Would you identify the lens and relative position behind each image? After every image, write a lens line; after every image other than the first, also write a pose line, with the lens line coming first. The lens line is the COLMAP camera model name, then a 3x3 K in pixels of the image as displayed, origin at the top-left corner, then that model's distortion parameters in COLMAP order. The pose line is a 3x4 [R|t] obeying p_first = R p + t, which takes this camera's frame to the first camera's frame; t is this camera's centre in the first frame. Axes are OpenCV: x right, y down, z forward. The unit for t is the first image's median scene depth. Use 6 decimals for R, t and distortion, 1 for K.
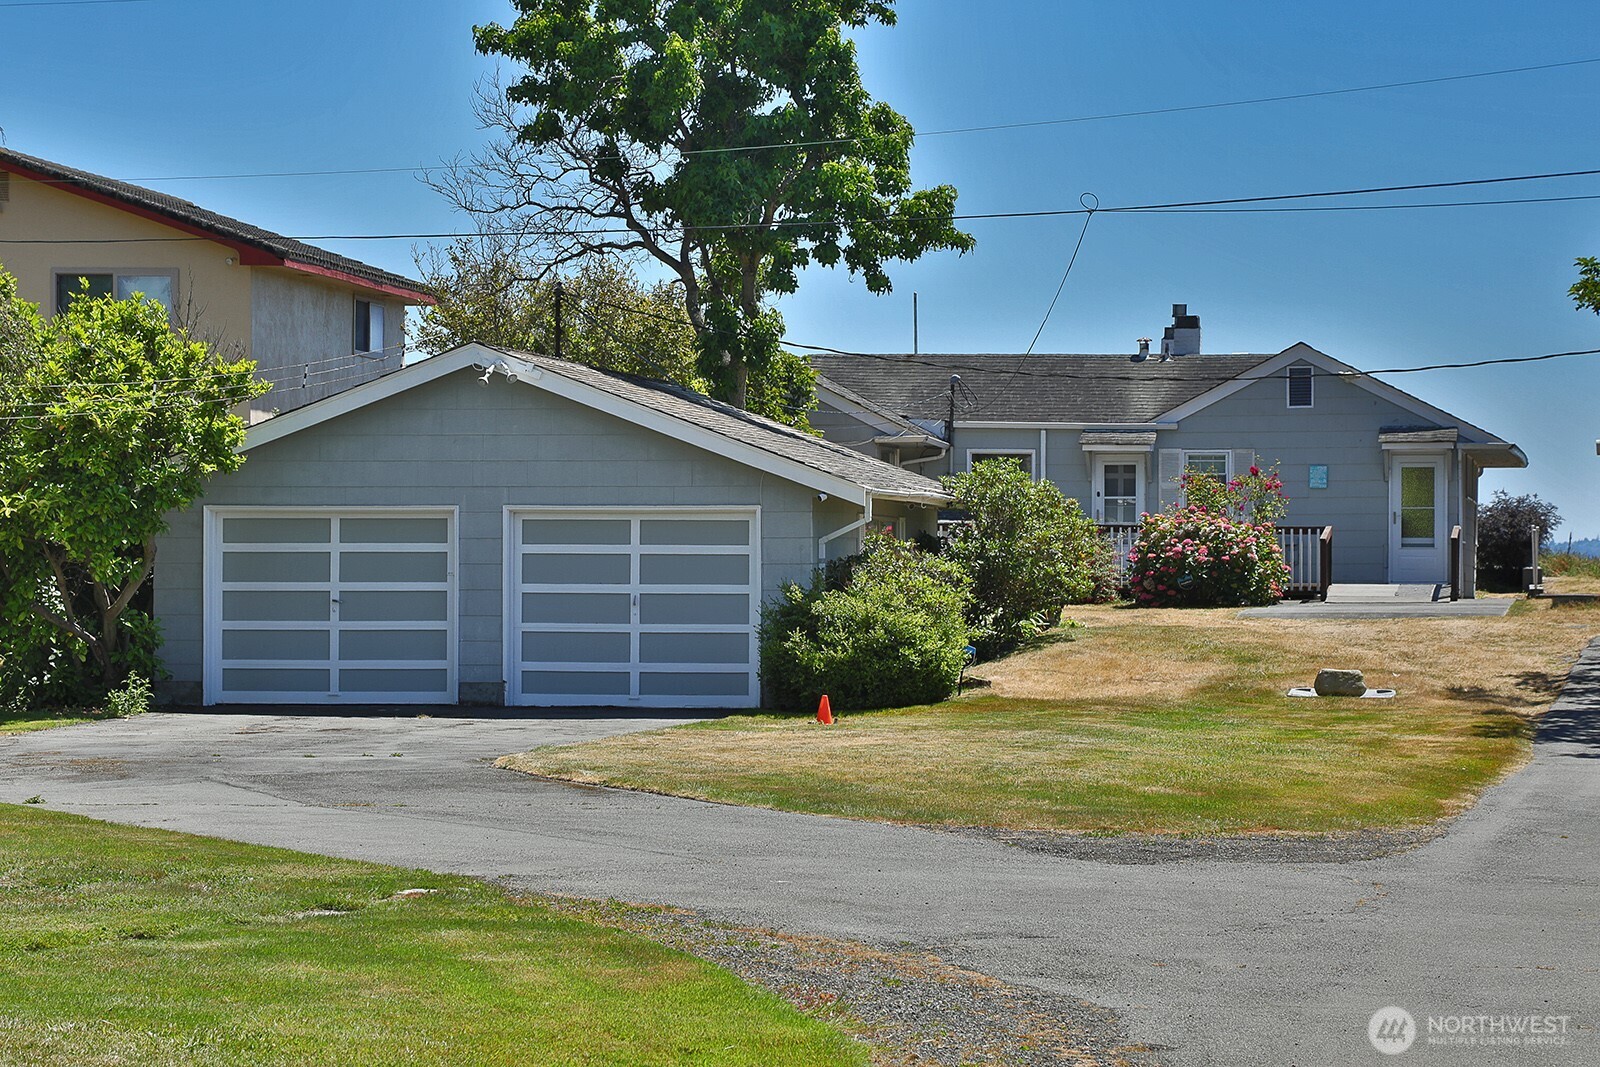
lens RADIAL K [[4250.3, 0, 800.4], [0, 4250.3, 534.4], [0, 0, 1]] dist [0.551759, 0.000000]
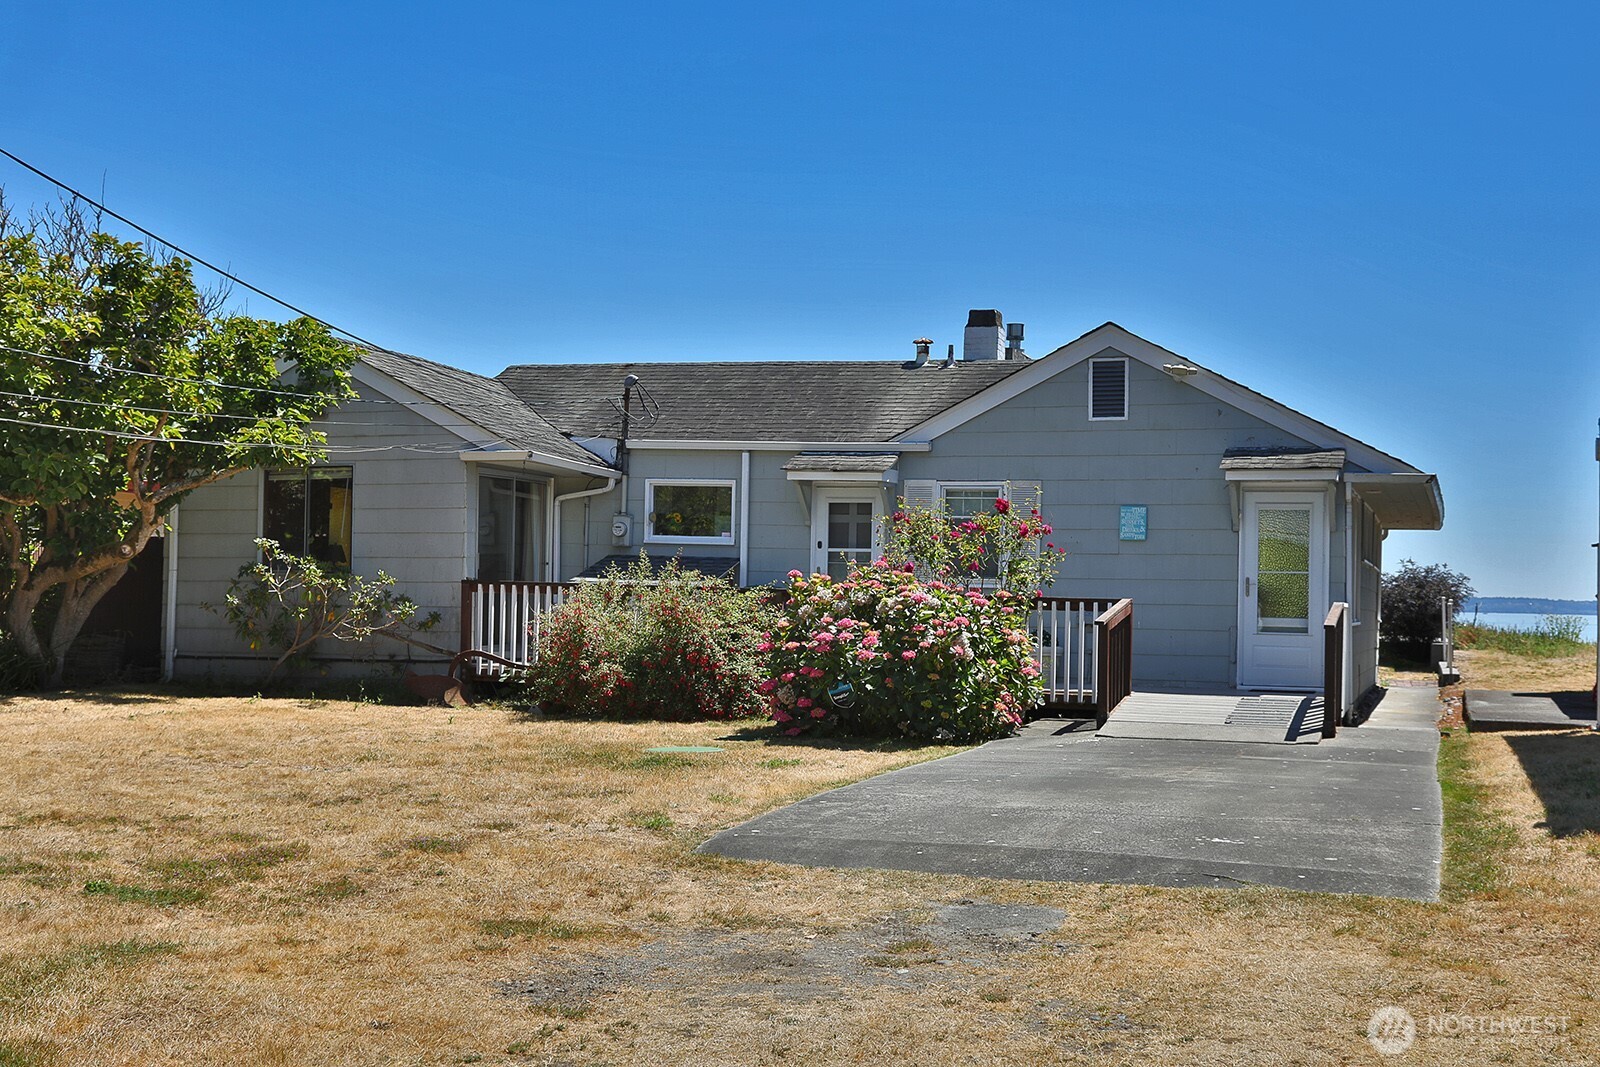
lens RADIAL K [[1843.8, 0, 798.9], [0, 1843.8, 534.7], [0, 0, 1]] dist [0.010044, 0.000000]
pose [[0.987905, 0.013463, -0.154476, 0.114322], [-0.017715, 0.999500, -0.026185, -0.003236], [0.154047, 0.028605, 0.987649, 0.712395]]
